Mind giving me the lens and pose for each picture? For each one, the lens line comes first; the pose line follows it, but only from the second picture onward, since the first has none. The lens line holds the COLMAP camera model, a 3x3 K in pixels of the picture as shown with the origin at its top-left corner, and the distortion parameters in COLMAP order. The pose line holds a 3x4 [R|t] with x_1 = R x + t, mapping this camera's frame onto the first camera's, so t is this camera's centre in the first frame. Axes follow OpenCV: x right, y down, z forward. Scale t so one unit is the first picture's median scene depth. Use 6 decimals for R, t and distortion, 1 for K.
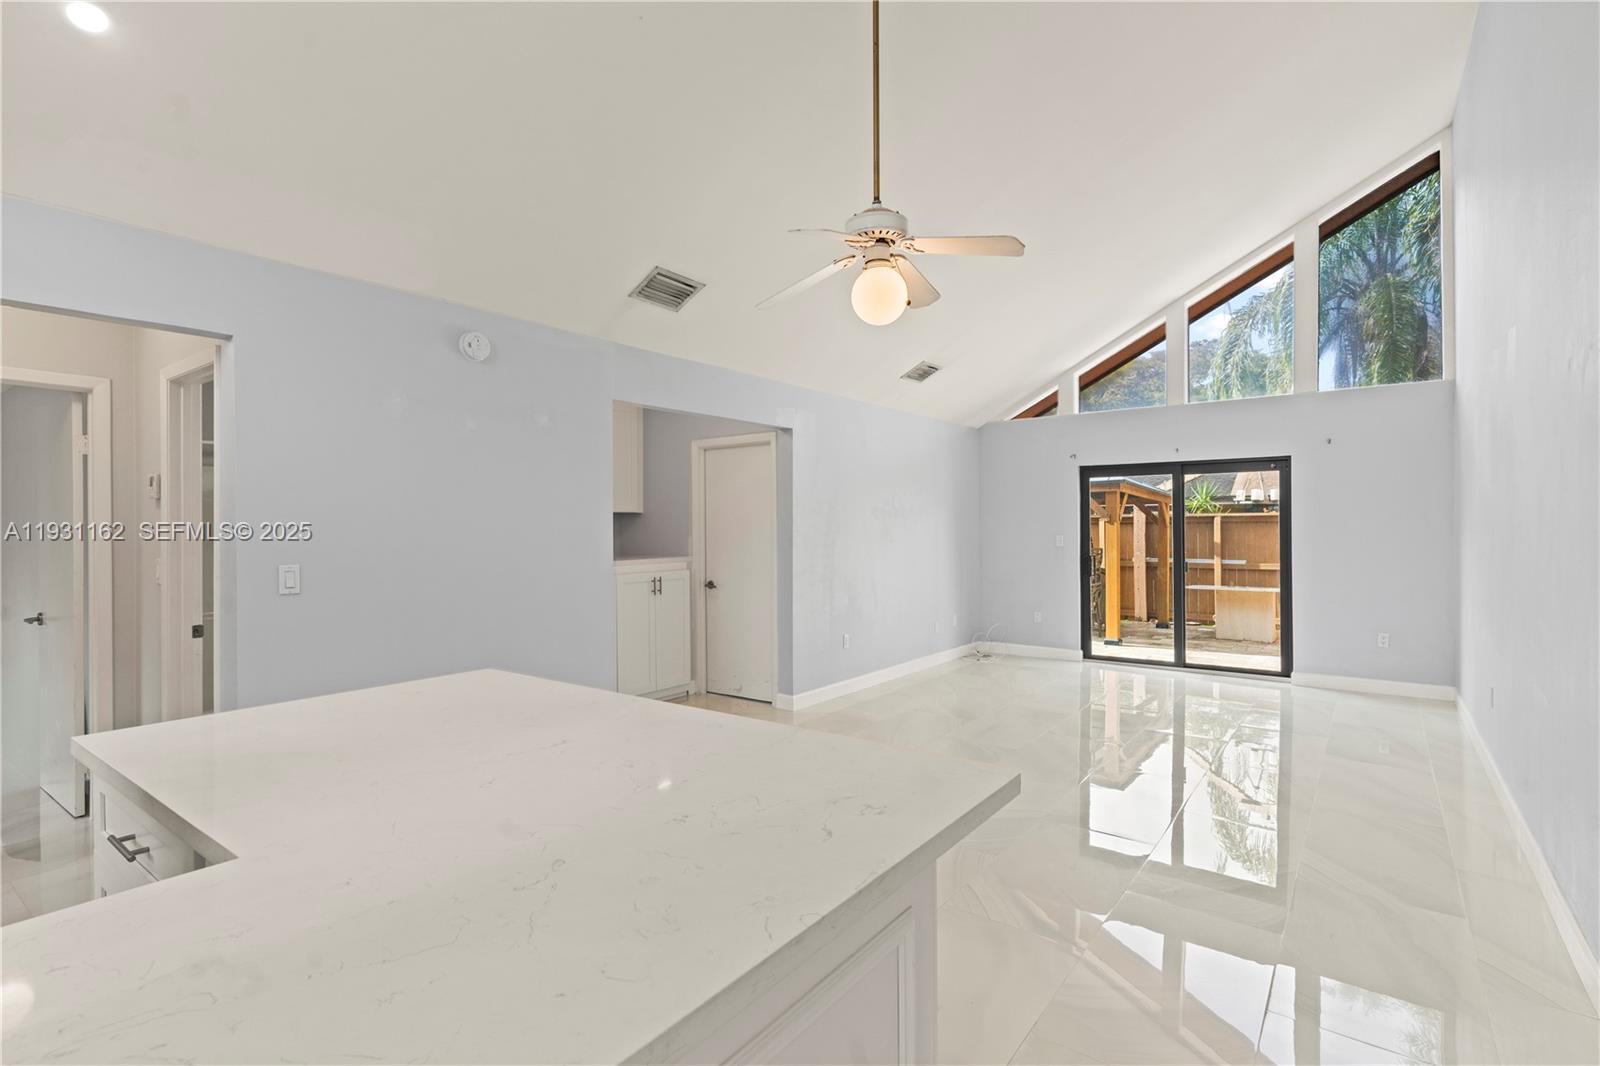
lens RADIAL K [[762.5, 0, 800.0], [0, 762.5, 533.0], [0, 0, 1]] dist [0.003149, -0.000020]
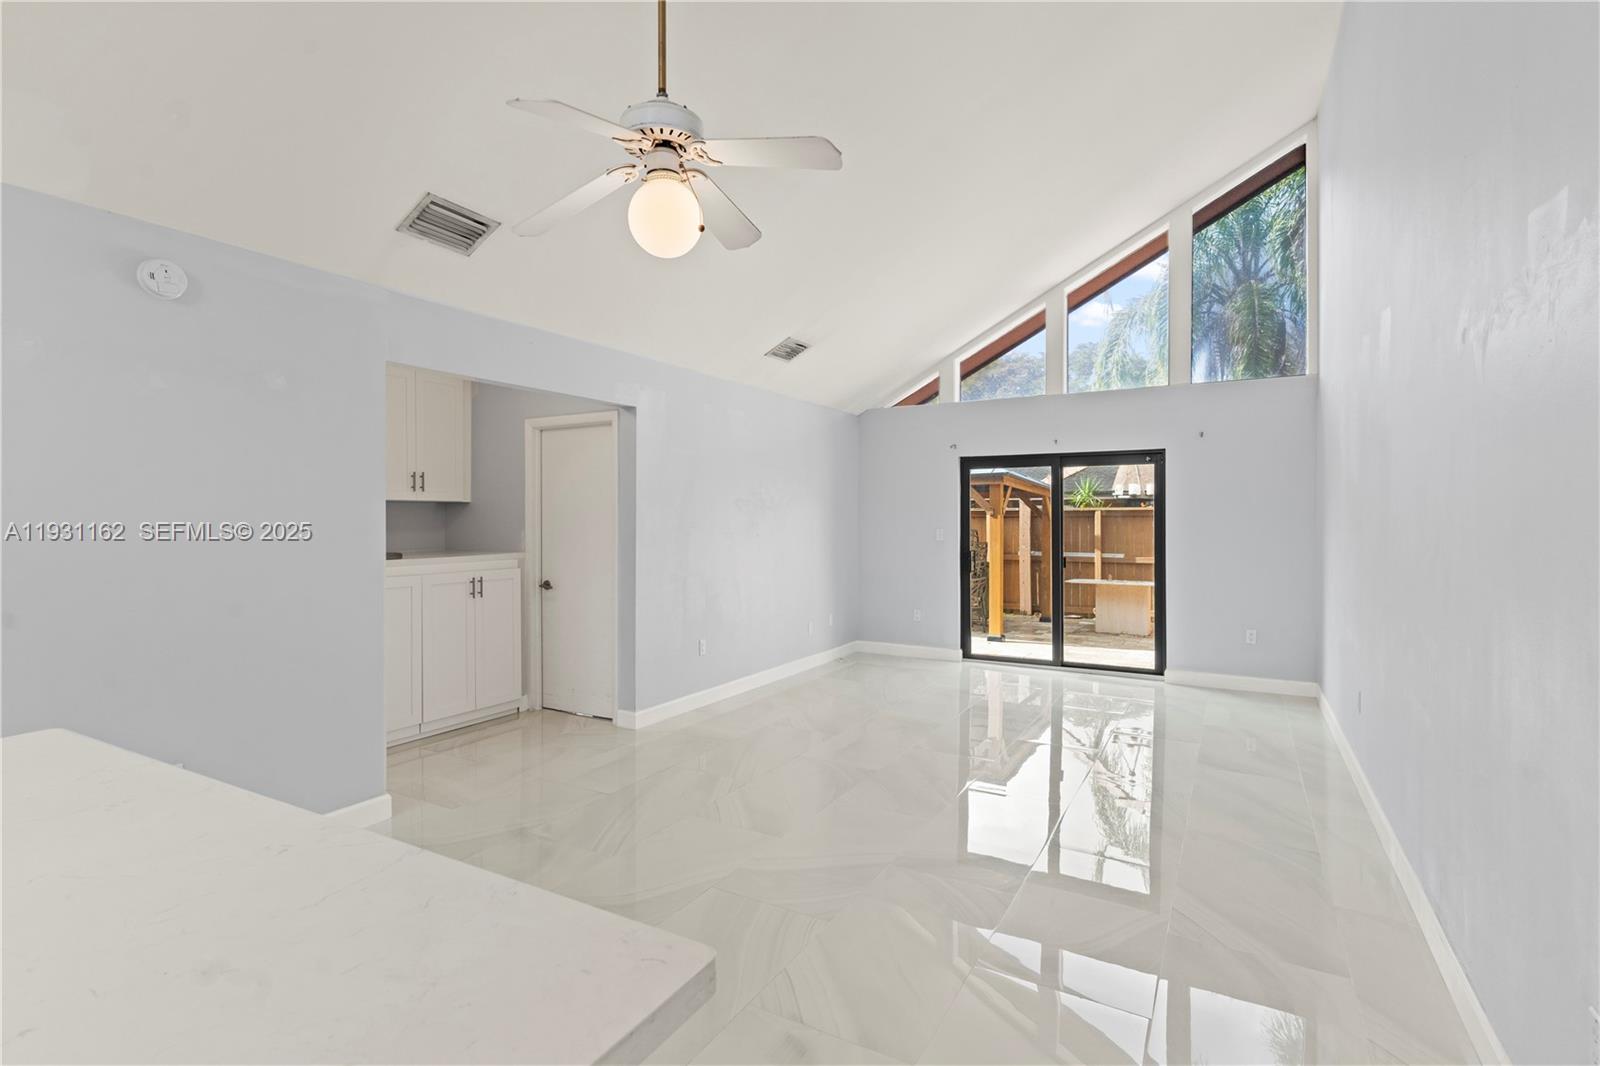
lens RADIAL K [[762.0, 0, 805.0], [0, 762.0, 526.6], [0, 0, 1]] dist [0.000914, -0.000121]
pose [[0.991604, 0.003464, 0.129266, 0.057743], [-0.003697, 0.999992, 0.001561, -0.001344], [-0.129259, -0.002026, 0.991609, 0.088969]]
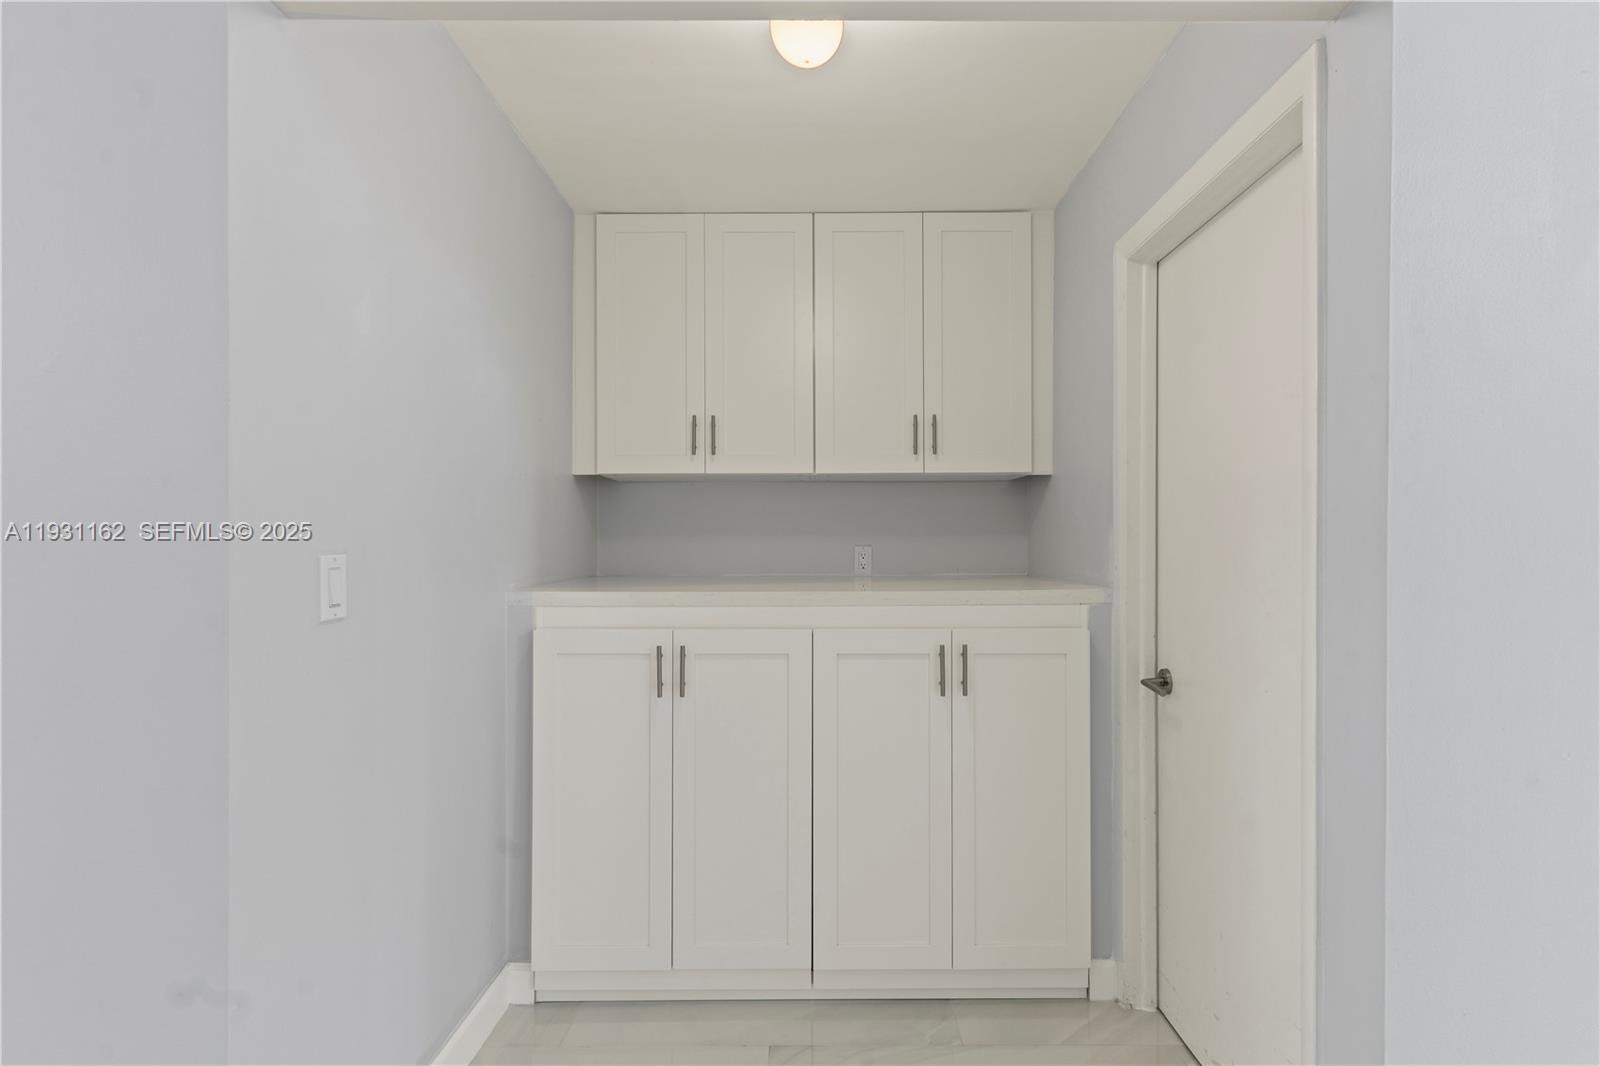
lens RADIAL K [[786.6, 0, 817.0], [0, 786.6, 542.4], [0, 0, 1]] dist [-0.000199, -0.000022]
pose [[0.602754, 0.006553, -0.797901, 0.052321], [-0.008473, 0.999962, 0.001811, 0.009618], [0.797882, 0.005669, 0.602786, 0.630731]]
